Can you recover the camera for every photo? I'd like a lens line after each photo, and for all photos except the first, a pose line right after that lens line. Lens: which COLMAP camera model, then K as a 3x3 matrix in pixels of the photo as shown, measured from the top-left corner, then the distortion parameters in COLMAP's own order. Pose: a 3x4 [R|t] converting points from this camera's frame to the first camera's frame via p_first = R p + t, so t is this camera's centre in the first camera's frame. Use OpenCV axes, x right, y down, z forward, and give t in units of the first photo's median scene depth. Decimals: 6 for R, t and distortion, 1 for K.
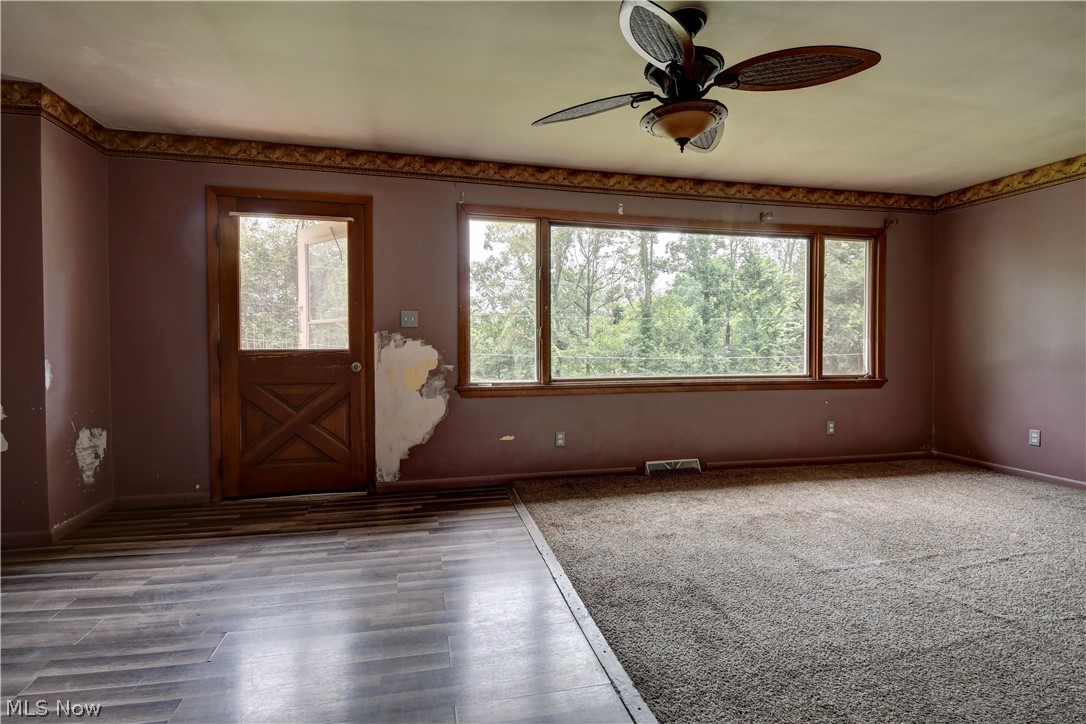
lens RADIAL K [[528.2, 0, 543.8], [0, 528.2, 358.0], [0, 0, 1]] dist [0.013951, -0.022608]
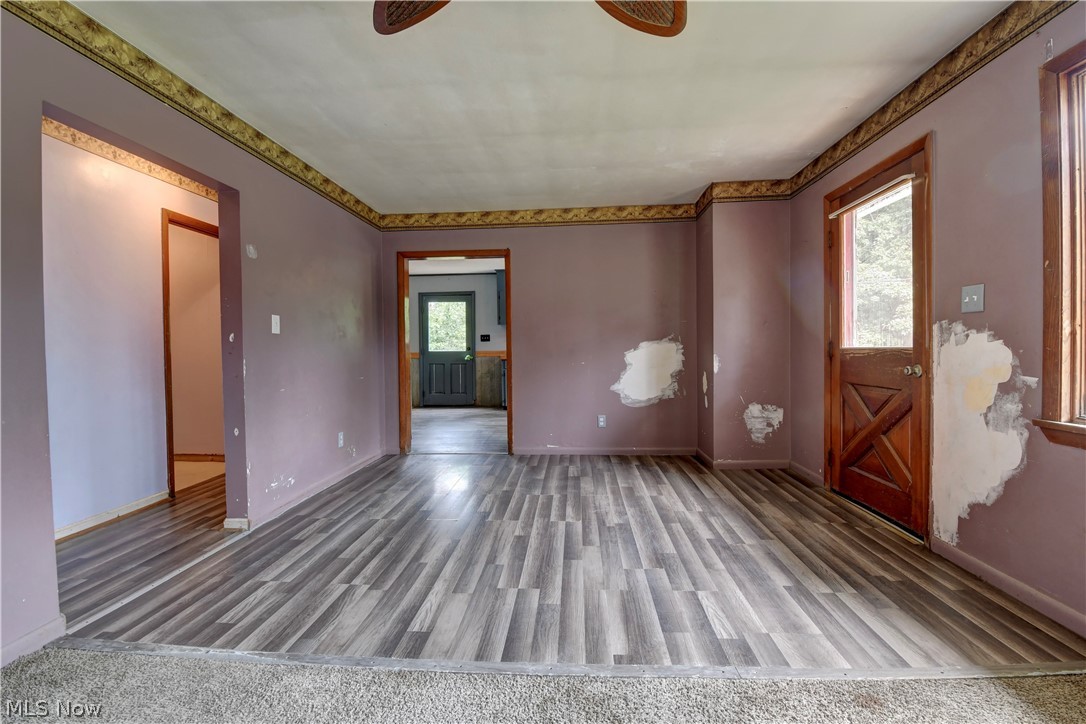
lens RADIAL K [[473.9, 0, 544.7], [0, 473.9, 359.7], [0, 0, 1]] dist [0.003157, -0.012588]
pose [[-0.294172, 0.025410, -0.955415, 0.440789], [-0.008794, 0.999532, 0.029291, -0.013920], [0.955712, 0.017019, -0.293811, 0.698704]]
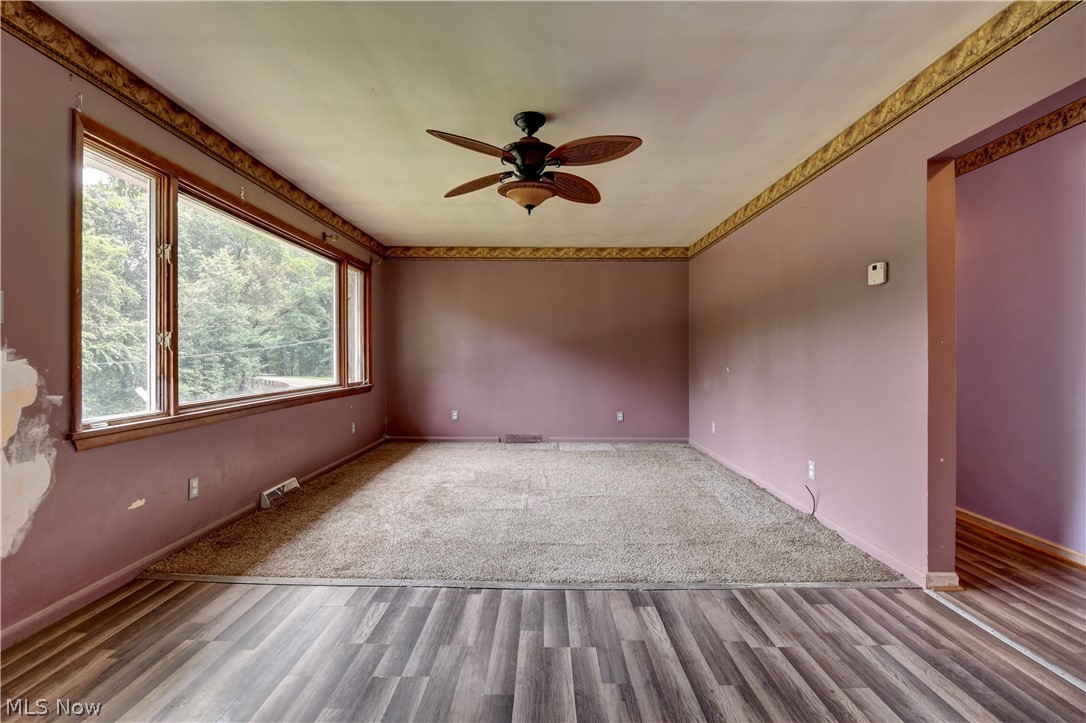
lens RADIAL K [[528.2, 0, 543.8], [0, 528.2, 357.5], [0, 0, 1]] dist [0.013951, -0.022608]
pose [[0.230496, -0.001054, 0.973073, -0.619344], [0.021014, 0.999772, -0.003895, -0.013540], [-0.972846, 0.021346, 0.230465, 0.400120]]
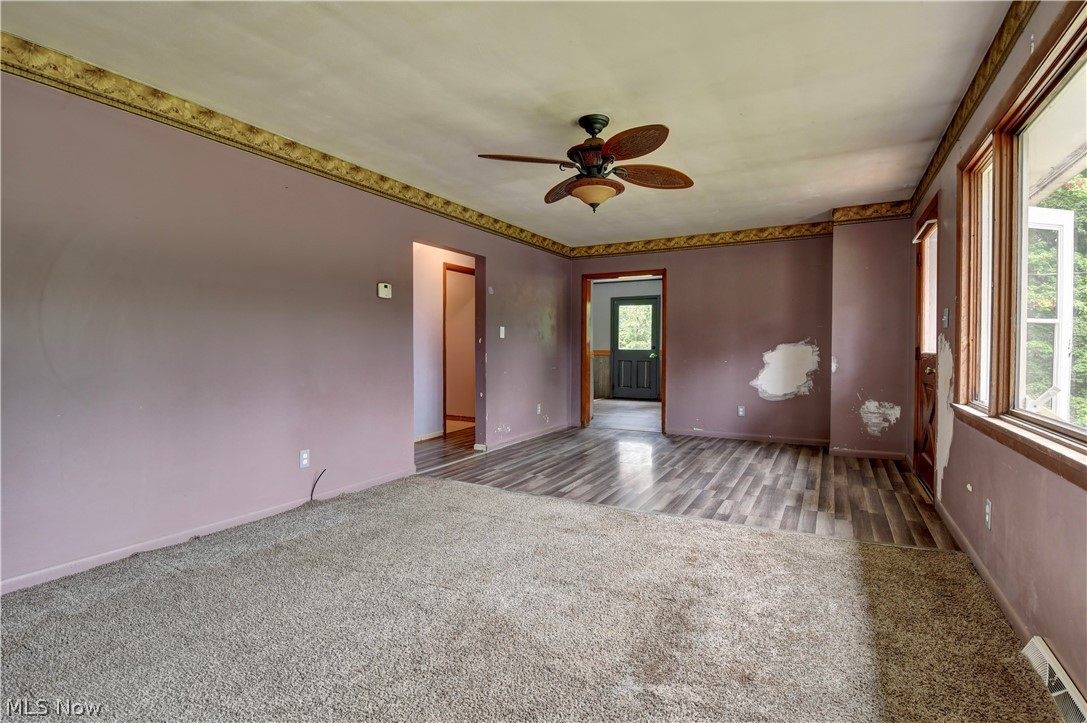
lens RADIAL K [[528.7, 0, 544.3], [0, 528.7, 357.5], [0, 0, 1]] dist [0.013951, -0.022608]
pose [[-0.664591, 0.013268, -0.747090, 0.850484], [-0.017608, 0.999287, 0.033411, -0.028045], [0.747000, 0.035359, -0.663883, 1.115010]]
